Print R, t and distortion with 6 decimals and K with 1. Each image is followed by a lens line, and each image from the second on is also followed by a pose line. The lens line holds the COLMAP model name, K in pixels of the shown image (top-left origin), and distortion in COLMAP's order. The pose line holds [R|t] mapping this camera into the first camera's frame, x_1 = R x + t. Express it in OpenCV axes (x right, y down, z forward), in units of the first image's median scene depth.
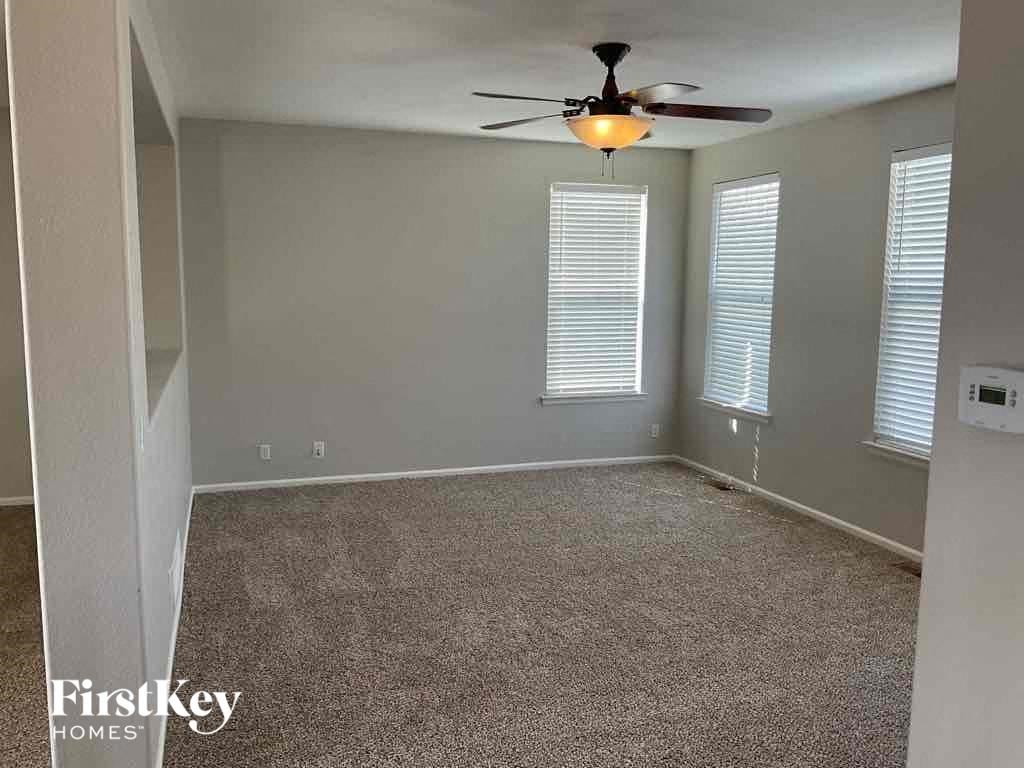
lens RADIAL K [[863.7, 0, 512.6], [0, 863.7, 379.3], [0, 0, 1]] dist [0.015277, -0.036442]
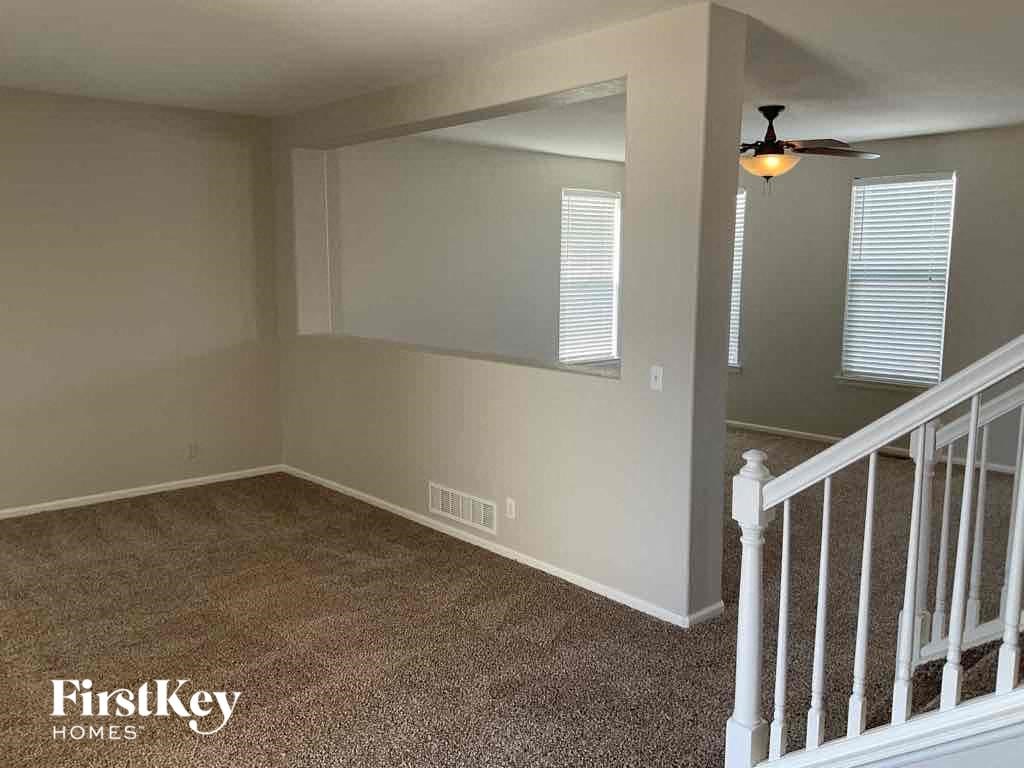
lens RADIAL K [[863.7, 0, 509.9], [0, 863.7, 385.2], [0, 0, 1]] dist [0.015277, -0.036442]
pose [[0.932553, -0.052991, 0.357124, -0.640955], [0.046454, 0.998559, 0.026863, 0.021536], [-0.358033, -0.008461, 0.933671, -0.168052]]
